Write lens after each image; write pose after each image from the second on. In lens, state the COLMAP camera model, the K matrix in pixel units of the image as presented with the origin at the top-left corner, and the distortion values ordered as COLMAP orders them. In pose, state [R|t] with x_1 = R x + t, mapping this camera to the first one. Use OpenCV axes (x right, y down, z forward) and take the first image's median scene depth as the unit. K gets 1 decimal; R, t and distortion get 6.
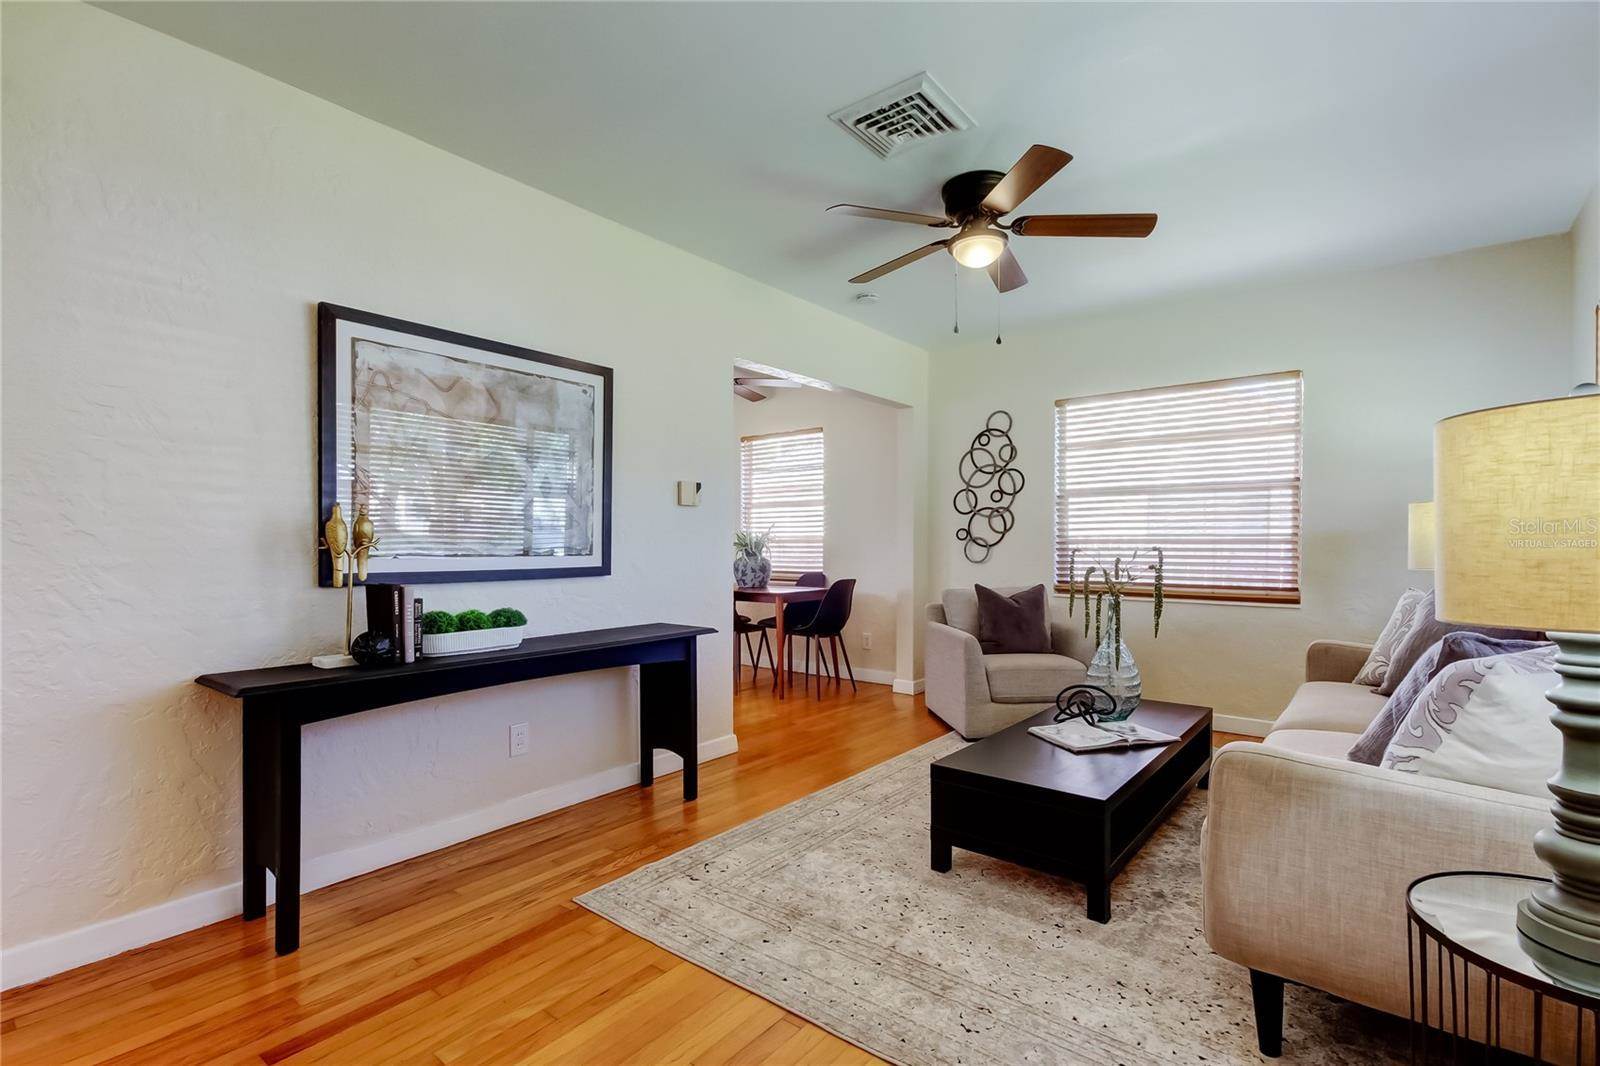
lens RADIAL K [[752.7, 0, 788.6], [0, 752.7, 550.0], [0, 0, 1]] dist [0.016965, -0.005988]
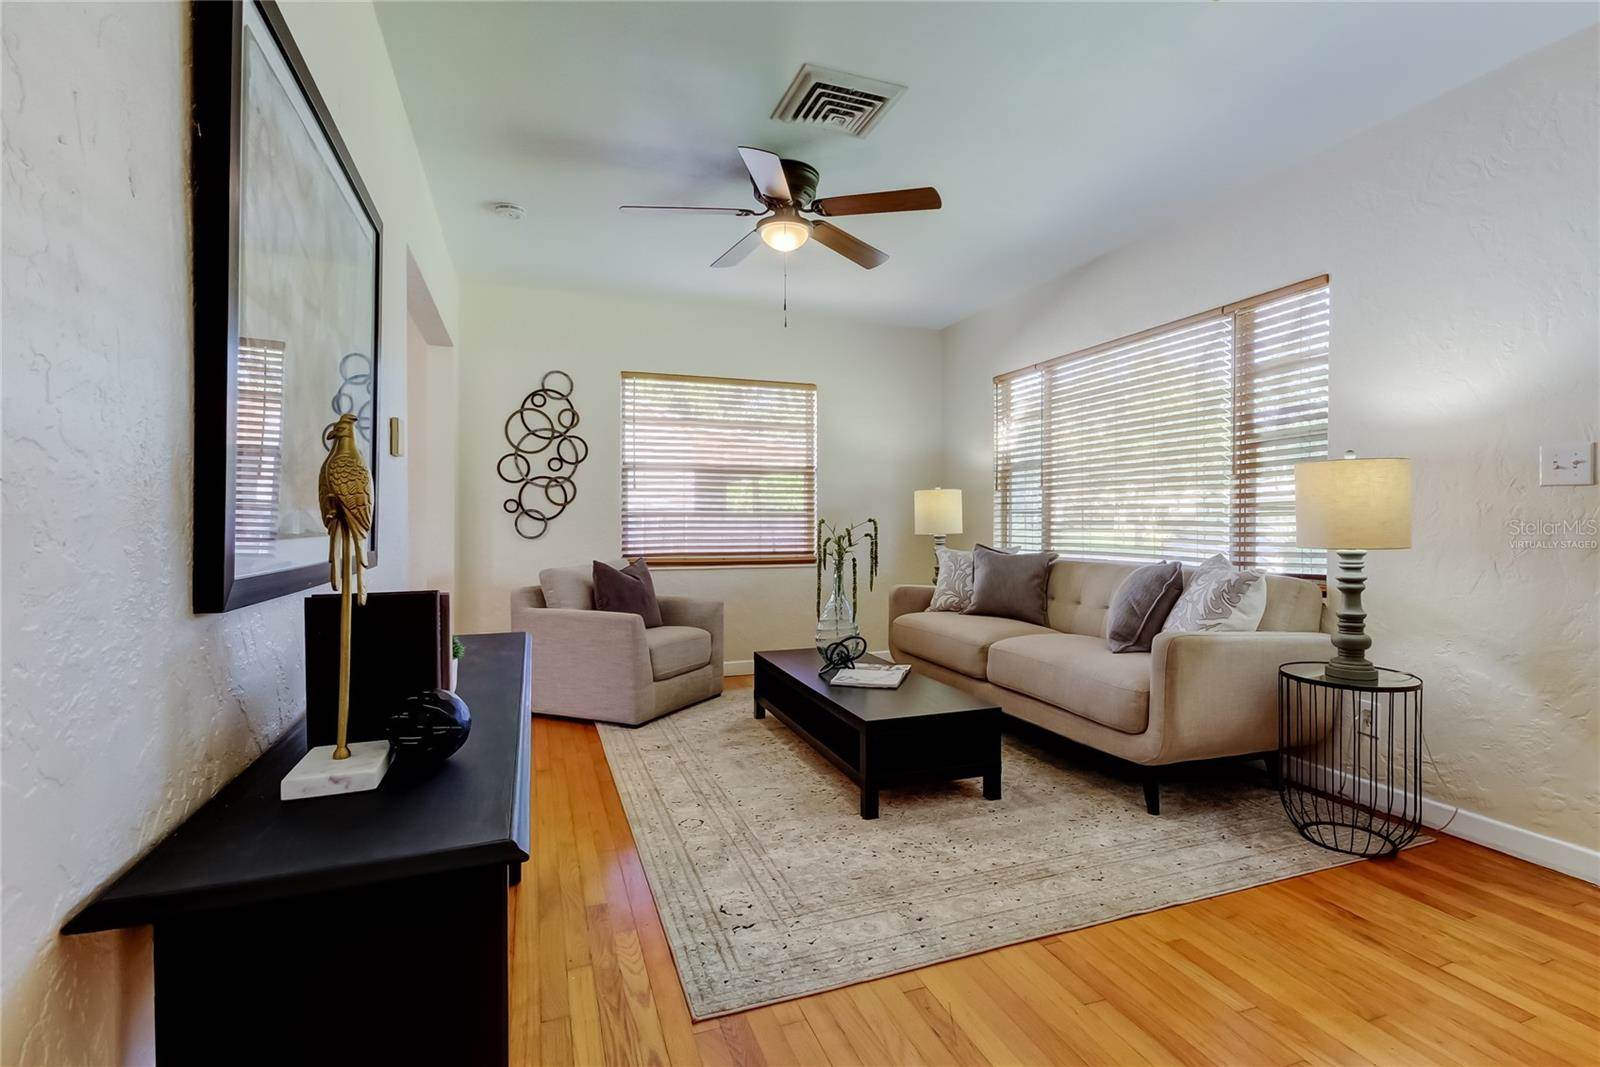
lens RADIAL K [[801.0, 0, 833.1], [0, 801.0, 519.8], [0, 0, 1]] dist [0.012991, -0.000353]
pose [[0.472816, 0.001124, 0.881160, -0.421750], [0.007012, 0.999963, -0.005037, 0.002413], [-0.881133, 0.008560, 0.472791, 0.254494]]
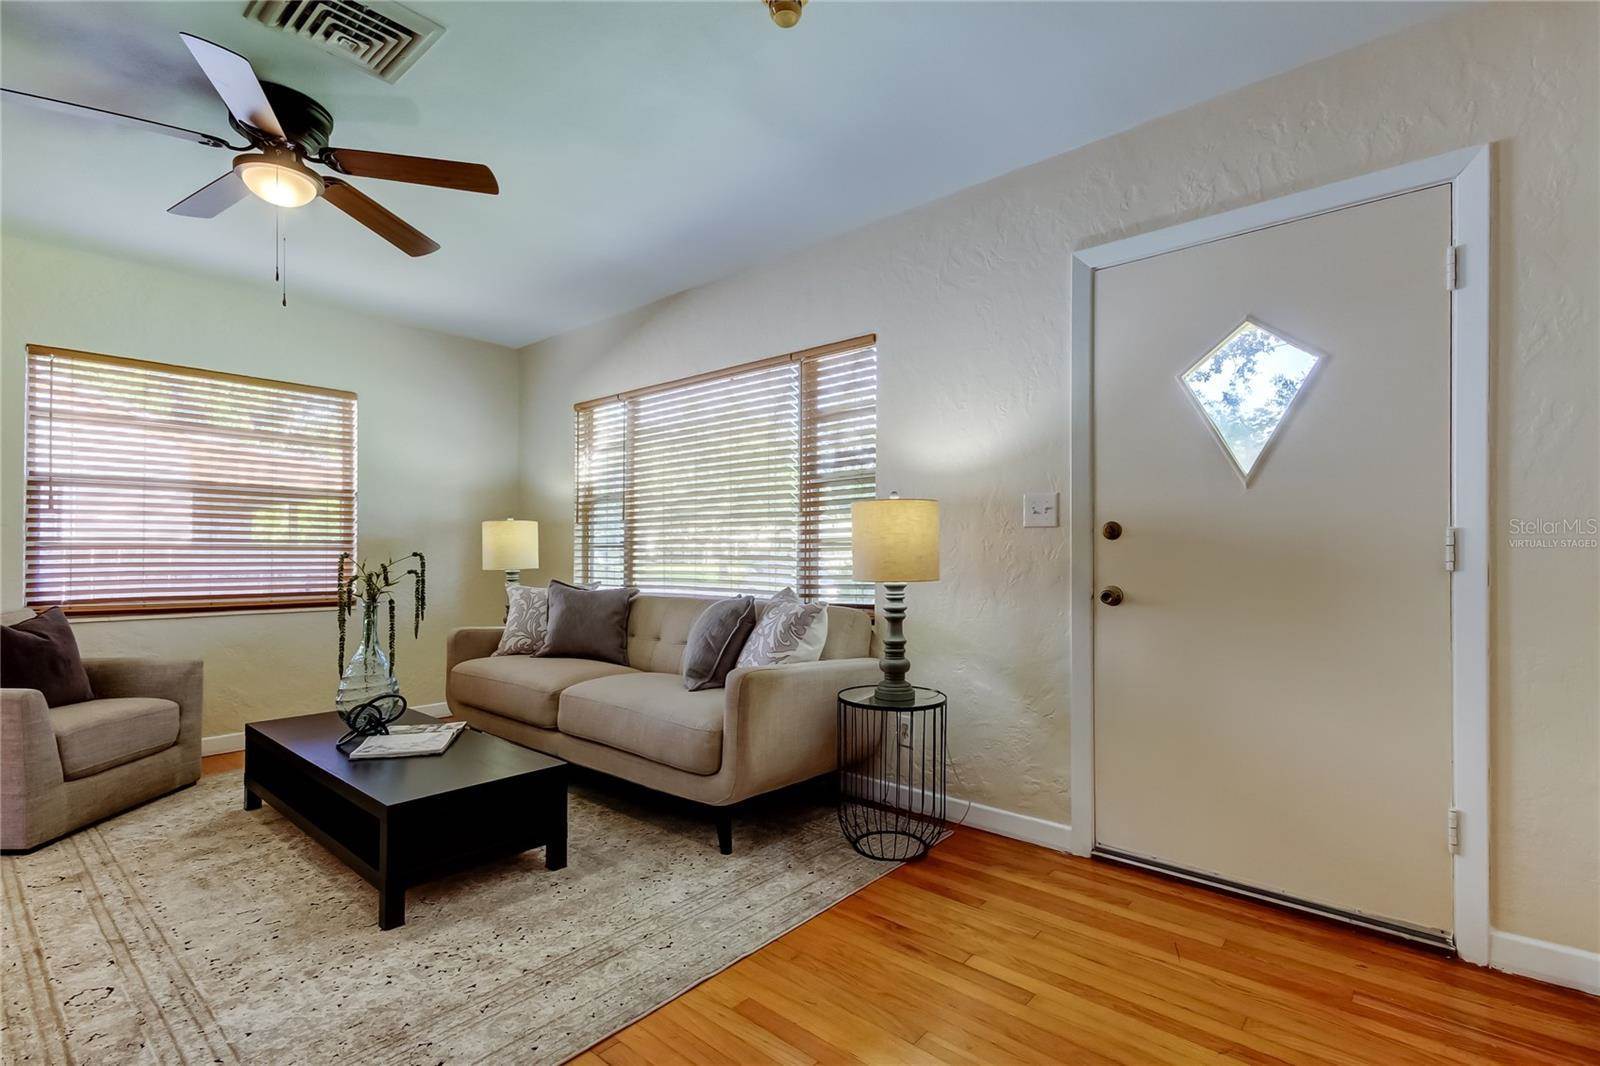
lens RADIAL K [[752.7, 0, 827.4], [0, 752.7, 541.5], [0, 0, 1]] dist [0.016965, -0.005988]
pose [[-0.007299, 0.018409, 0.999804, -0.341712], [0.006227, 0.999812, -0.018363, 0.002165], [-0.999954, 0.006091, -0.007412, 0.257505]]
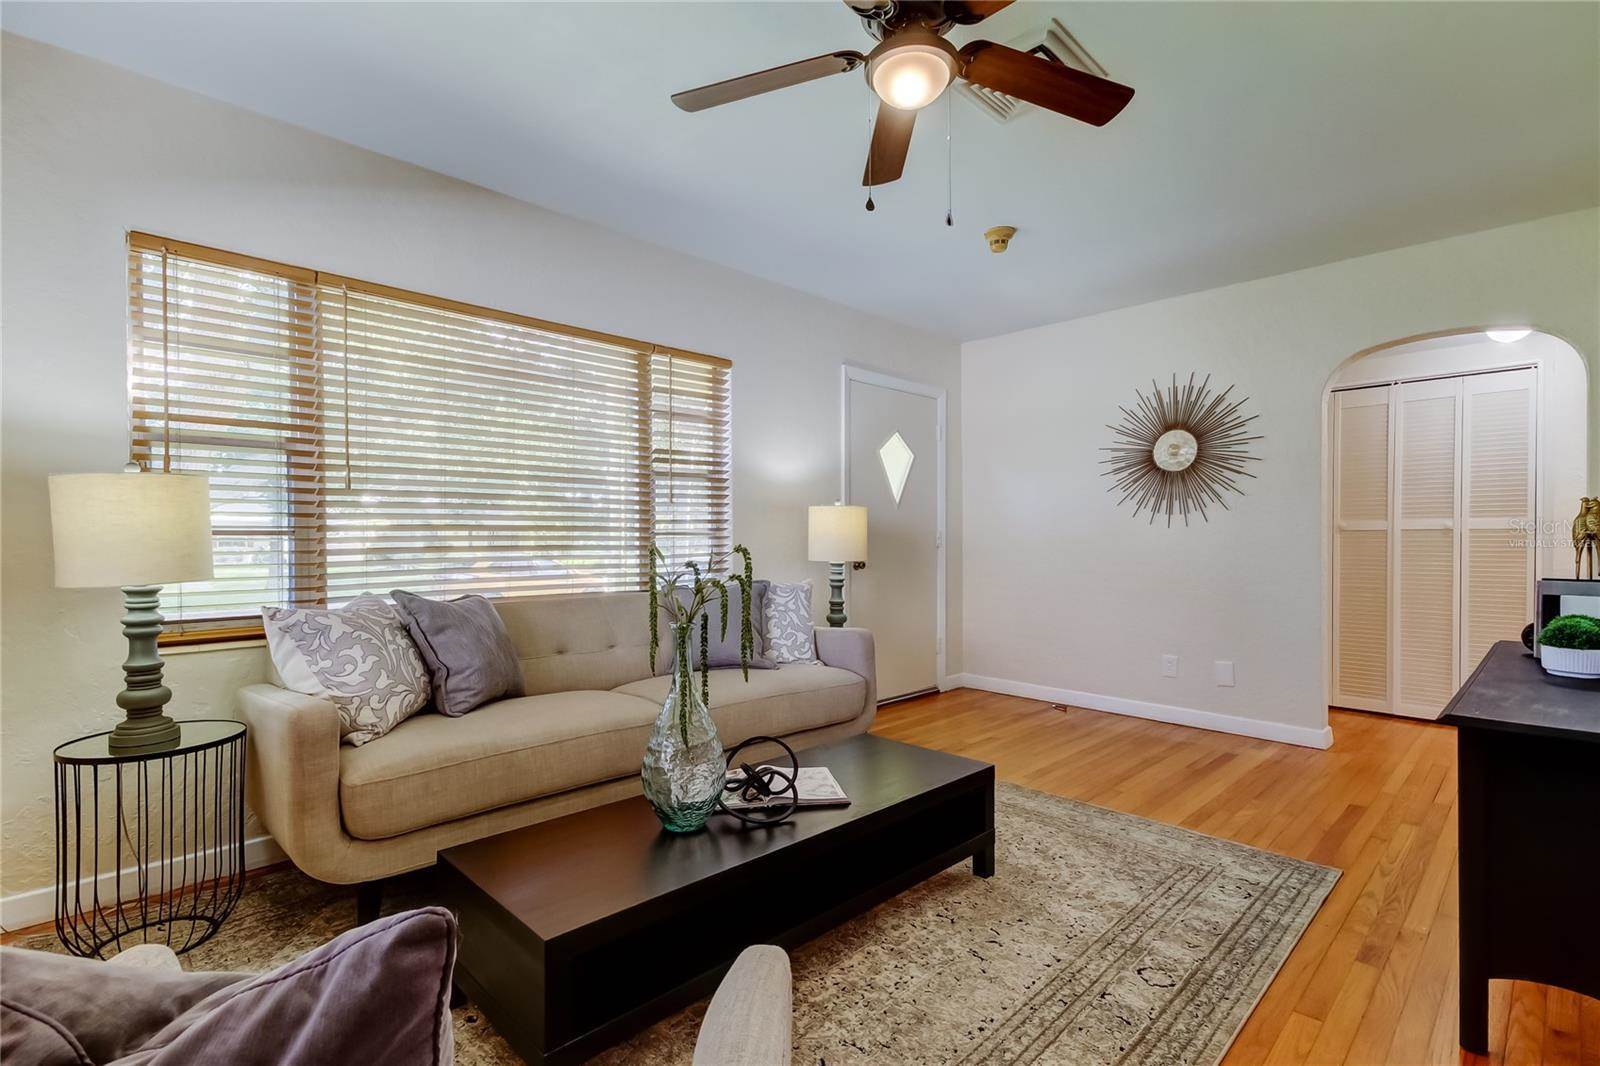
lens RADIAL K [[752.7, 0, 797.1], [0, 752.7, 537.5], [0, 0, 1]] dist [0.016965, -0.005988]
pose [[-0.996753, 0.002204, 0.080488, 0.187879], [0.003192, 0.999921, 0.012148, -0.014538], [-0.080455, 0.012366, -0.996682, 1.016796]]
